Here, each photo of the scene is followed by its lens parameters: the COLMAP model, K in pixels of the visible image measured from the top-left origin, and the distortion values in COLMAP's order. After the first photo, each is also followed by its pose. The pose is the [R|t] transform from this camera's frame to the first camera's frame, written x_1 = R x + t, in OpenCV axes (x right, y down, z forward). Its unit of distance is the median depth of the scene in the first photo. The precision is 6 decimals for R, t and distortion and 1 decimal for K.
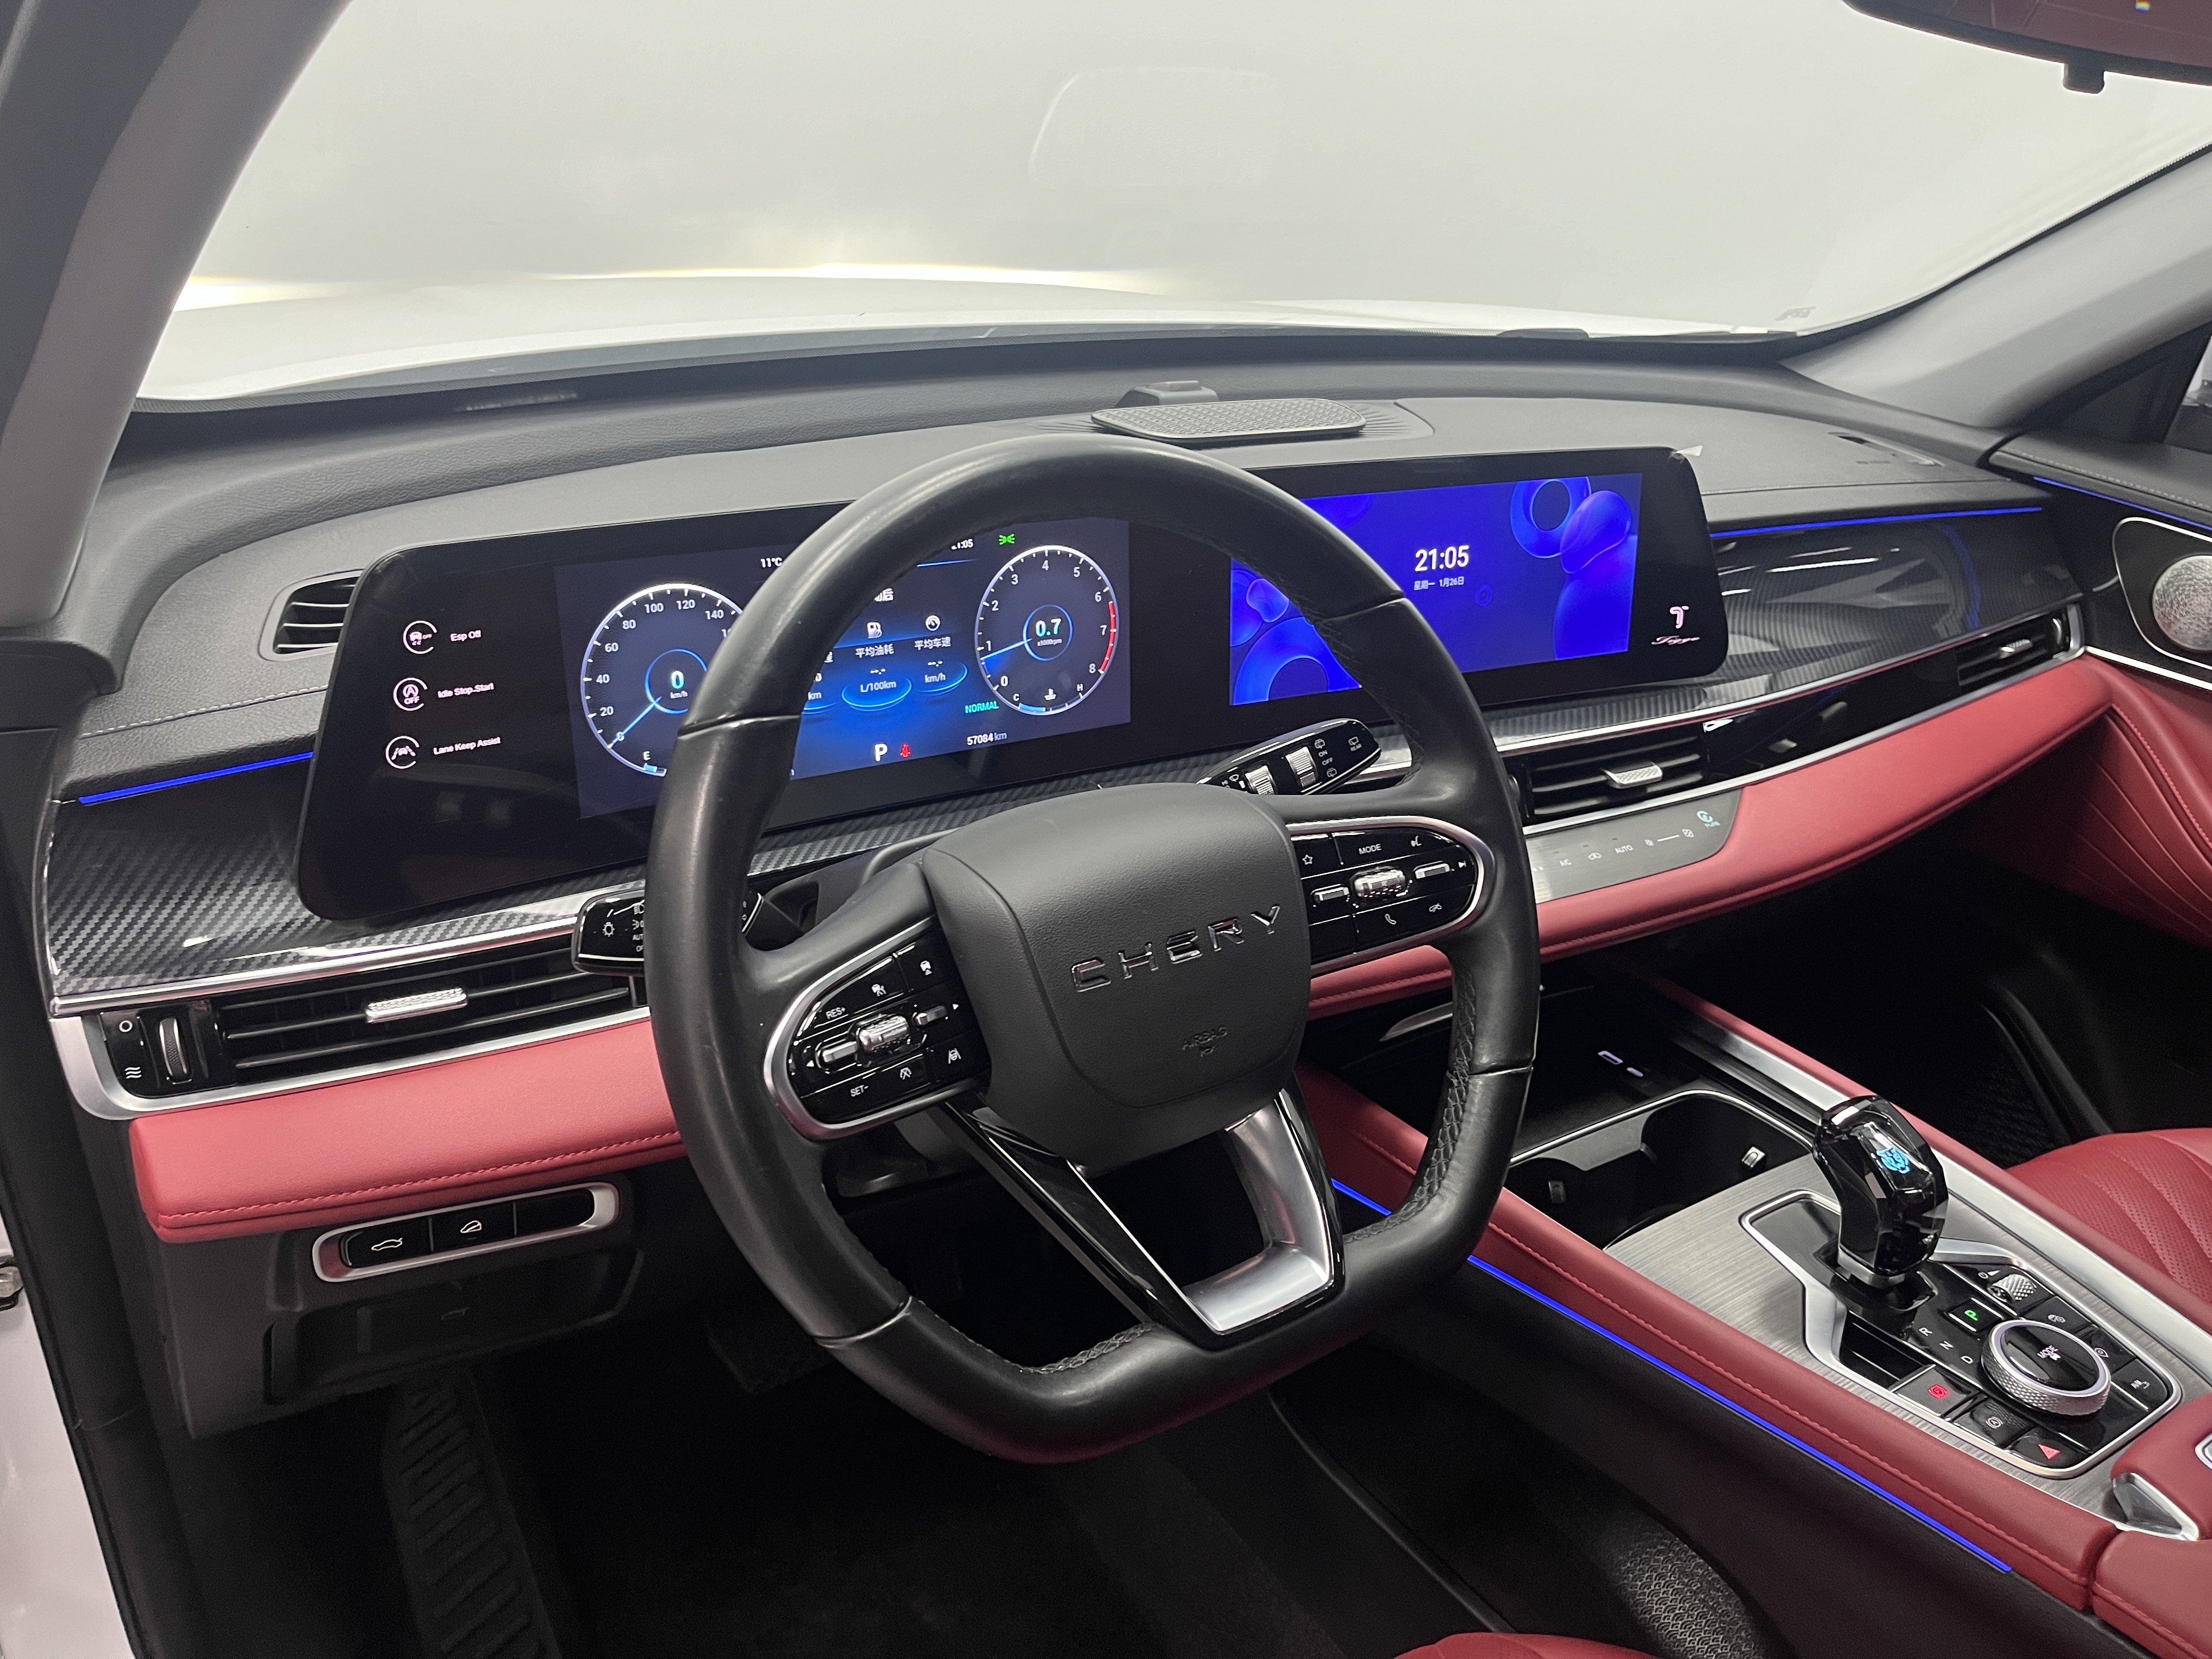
lens RADIAL K [[1685.1, 0, 1086.0], [0, 1685.1, 832.6], [0, 0, 1]] dist [0.078388, -0.158200]
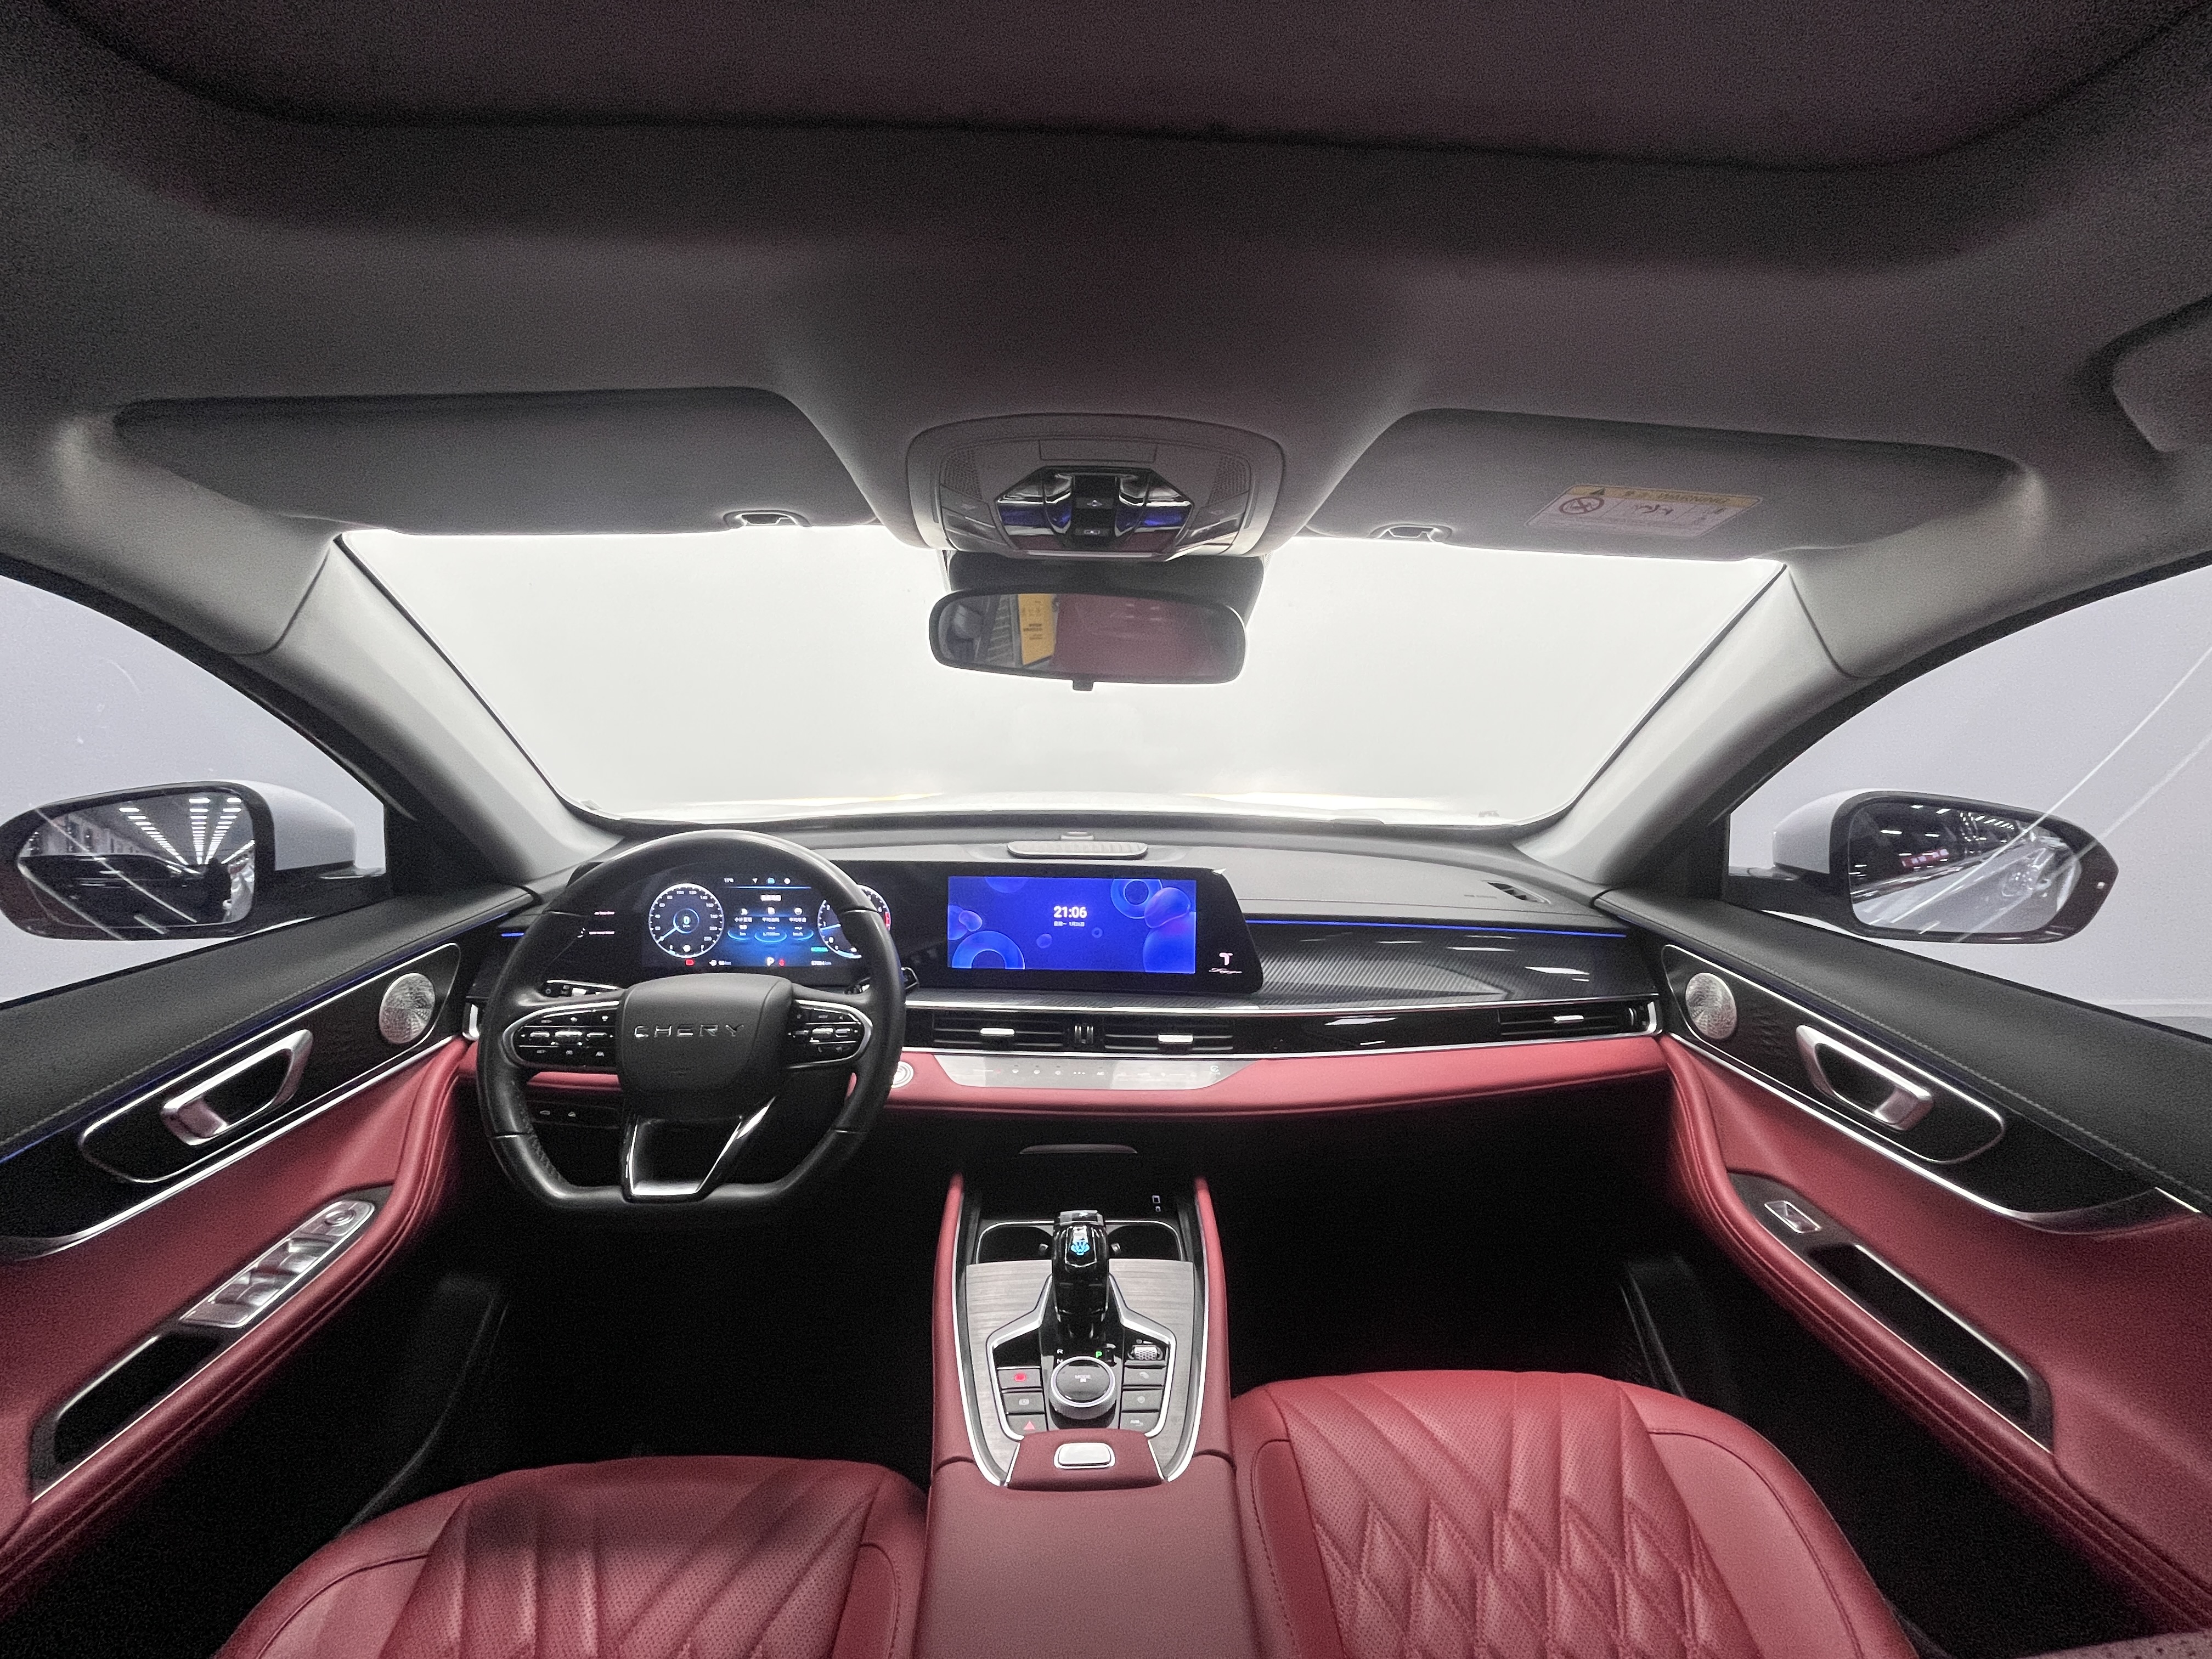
lens RADIAL K [[898.1, 0, 1099.3], [0, 898.1, 830.2], [0, 0, 1]] dist [0.000524, 0.000099]
pose [[0.859878, 0.033236, -0.509416, 0.937550], [-0.175216, 0.956475, -0.233354, -0.008908], [0.479488, 0.289914, 0.828276, 0.090276]]
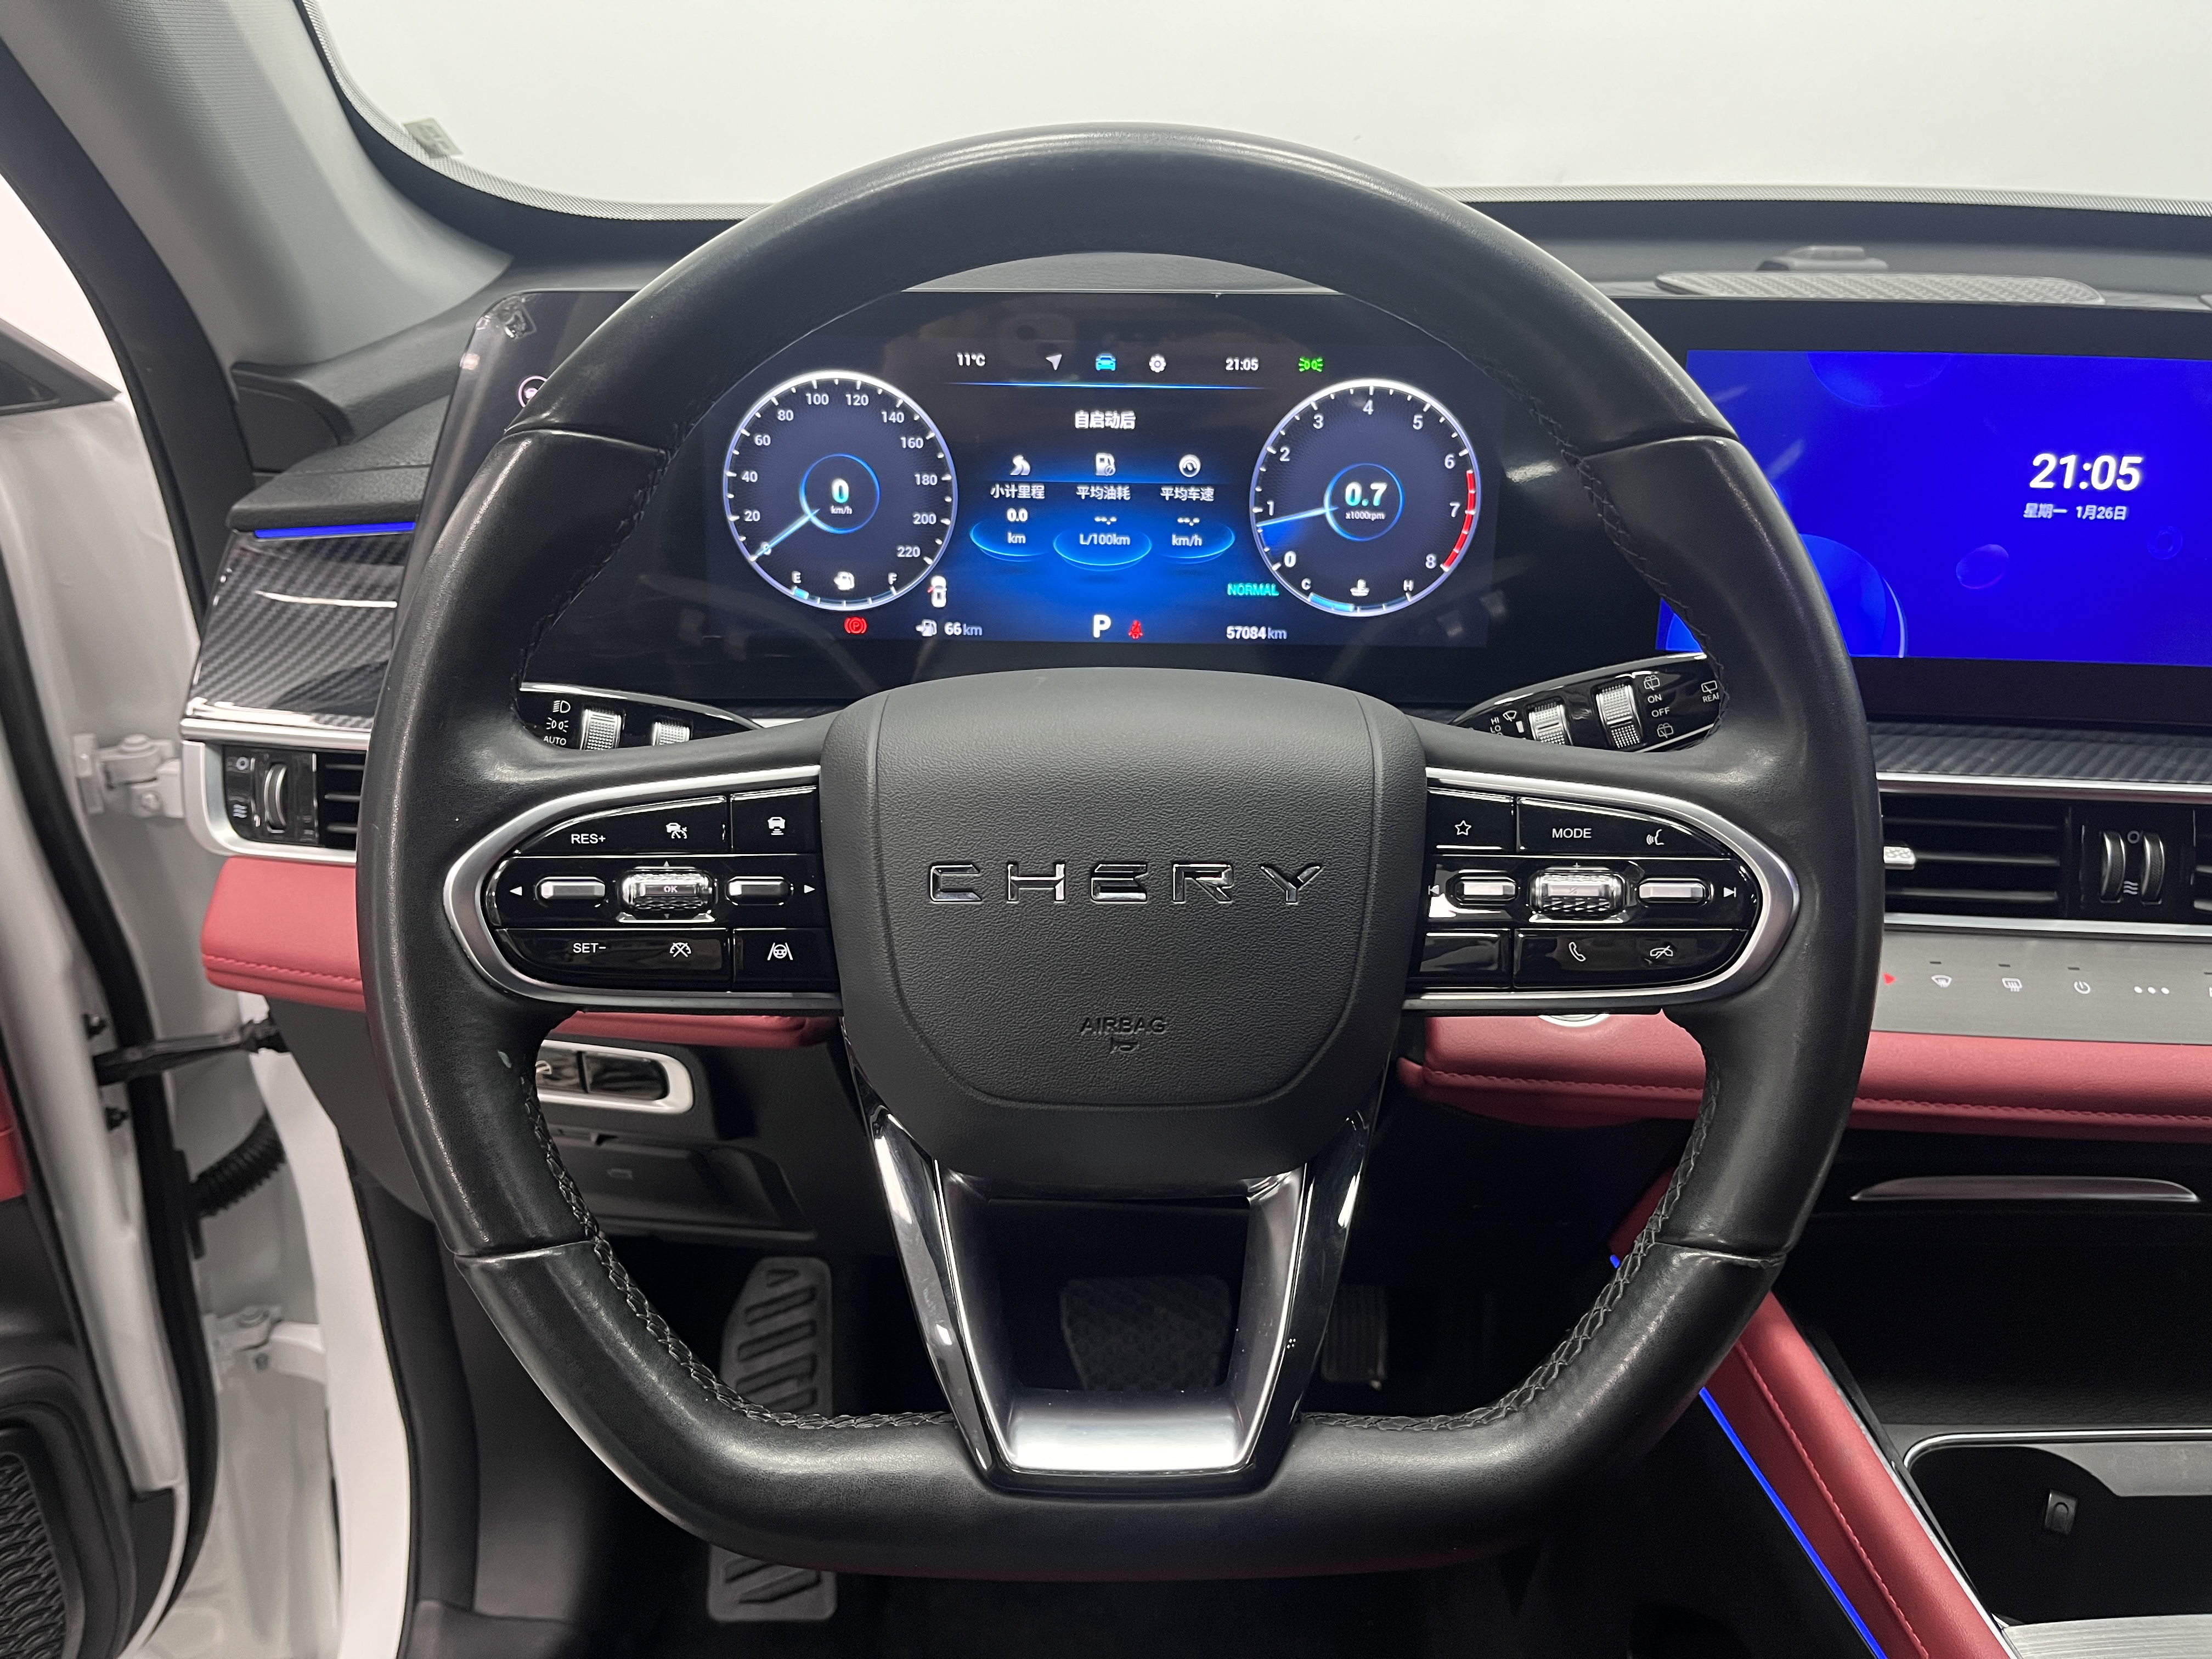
lens RADIAL K [[1703.4, 0, 1105.0], [0, 1703.4, 835.5], [0, 0, 1]] dist [0.075841, -0.131236]
pose [[0.841441, 0.178078, -0.510161, 0.298346], [-0.188195, 0.981602, 0.032238, 0.022238], [0.506516, 0.068884, 0.859474, 0.321416]]
